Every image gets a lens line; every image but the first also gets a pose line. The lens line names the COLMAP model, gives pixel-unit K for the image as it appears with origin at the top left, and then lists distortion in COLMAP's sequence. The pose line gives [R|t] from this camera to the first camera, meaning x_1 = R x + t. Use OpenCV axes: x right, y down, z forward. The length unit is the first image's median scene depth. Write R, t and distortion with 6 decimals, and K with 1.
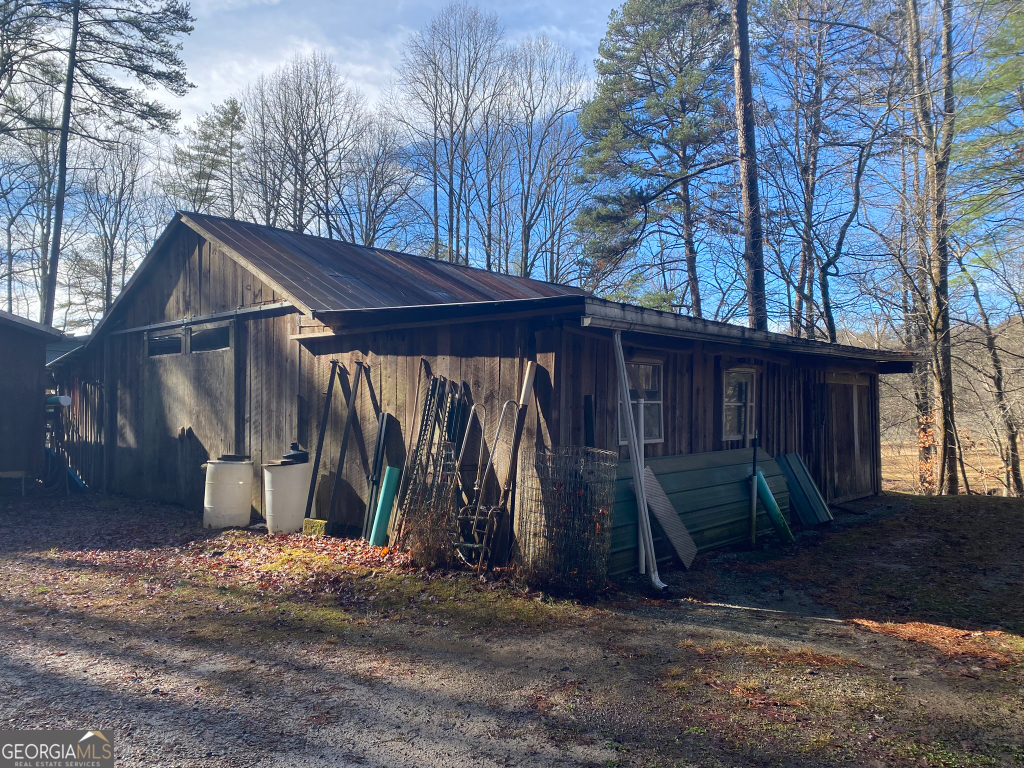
lens RADIAL K [[759.0, 0, 512.0], [0, 759.0, 384.0], [0, 0, 1]] dist [0.034162, -0.000193]
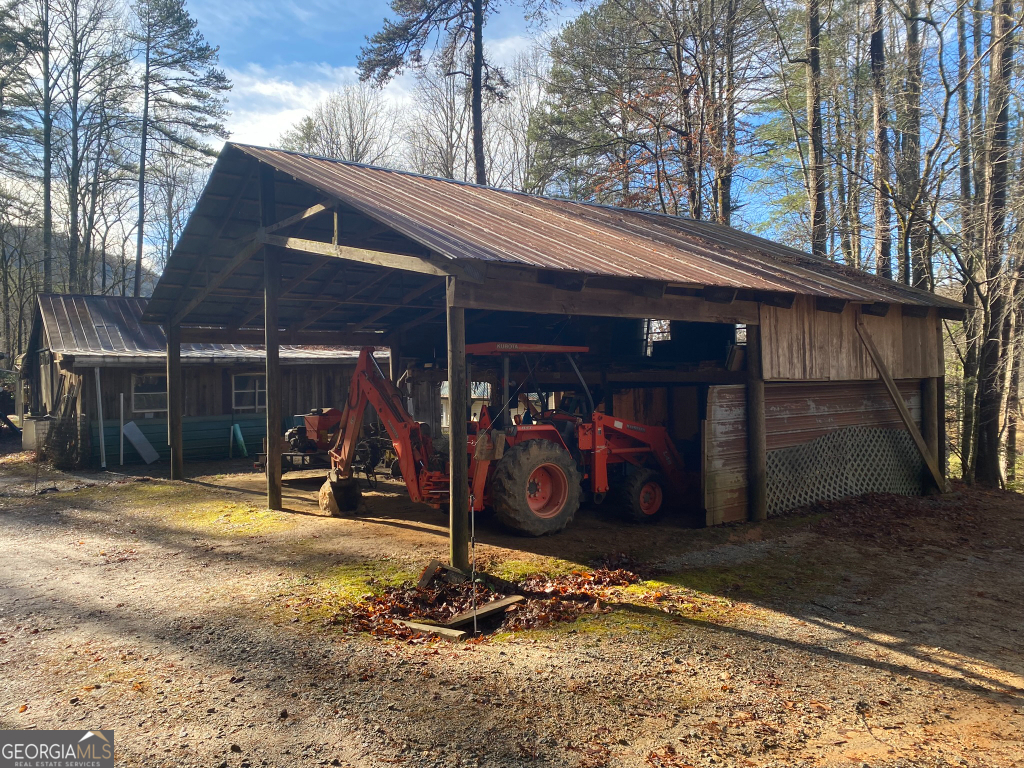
lens RADIAL K [[759.0, 0, 512.0], [0, 759.0, 384.0], [0, 0, 1]] dist [0.034162, -0.000193]
pose [[0.979490, -0.005825, -0.201407, 0.308948], [0.015148, 0.998882, 0.044783, -0.016494], [0.200921, -0.046916, 0.978483, -0.187756]]
